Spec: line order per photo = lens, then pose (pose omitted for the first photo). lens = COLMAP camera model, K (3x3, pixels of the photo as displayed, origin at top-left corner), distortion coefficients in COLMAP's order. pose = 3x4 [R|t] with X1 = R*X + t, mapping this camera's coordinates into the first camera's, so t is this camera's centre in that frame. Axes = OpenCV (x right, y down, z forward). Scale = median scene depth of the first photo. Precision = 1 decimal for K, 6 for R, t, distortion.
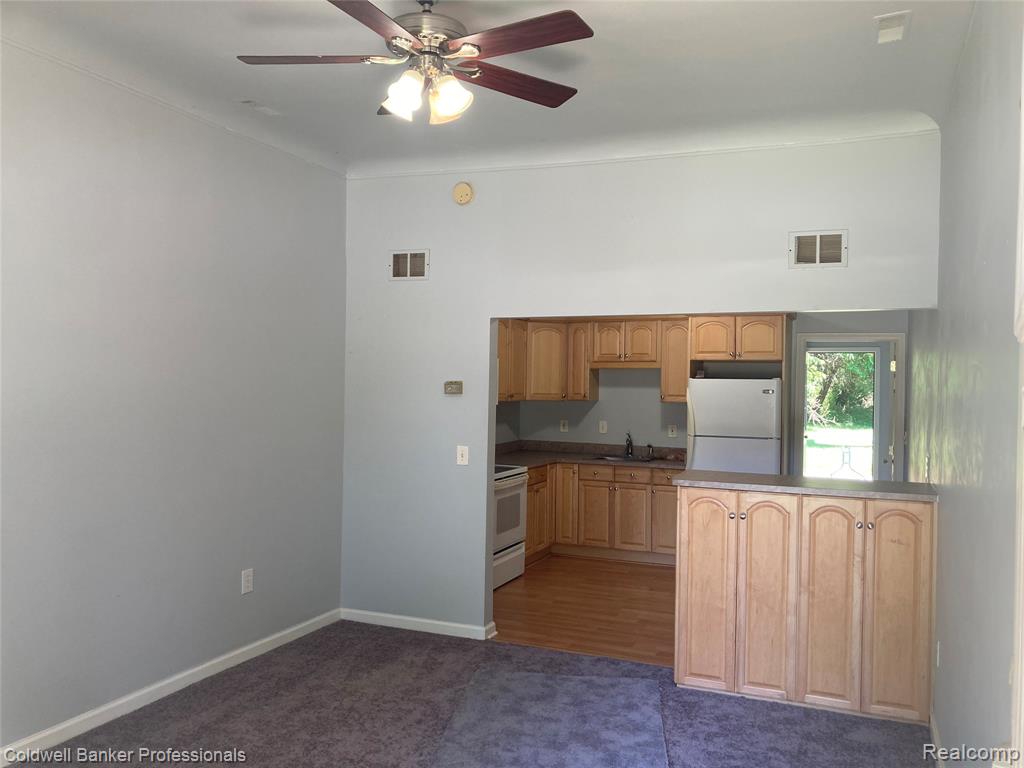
lens RADIAL K [[883.8, 0, 512.3], [0, 883.8, 400.2], [0, 0, 1]] dist [0.093610, -0.096442]
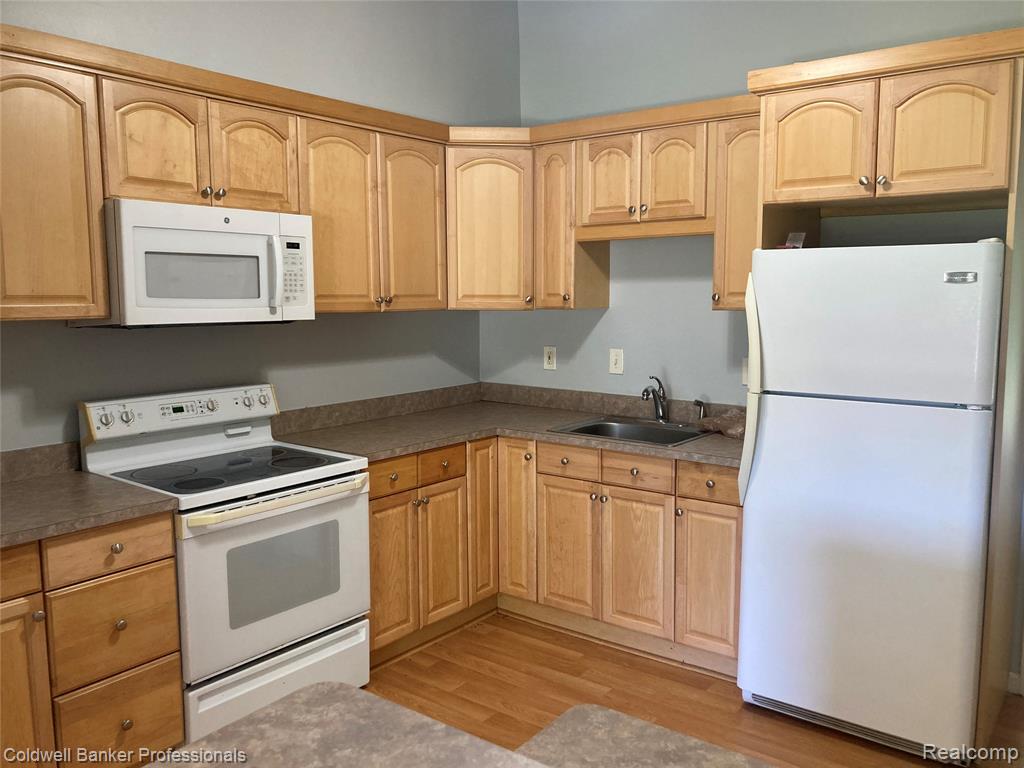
lens RADIAL K [[883.8, 0, 512.3], [0, 883.8, 400.2], [0, 0, 1]] dist [0.093610, -0.096442]
pose [[0.964897, 0.014841, -0.262207, 0.191472], [0.012919, 0.994511, 0.103830, -0.000149], [0.262309, -0.103573, 0.959409, 0.545164]]
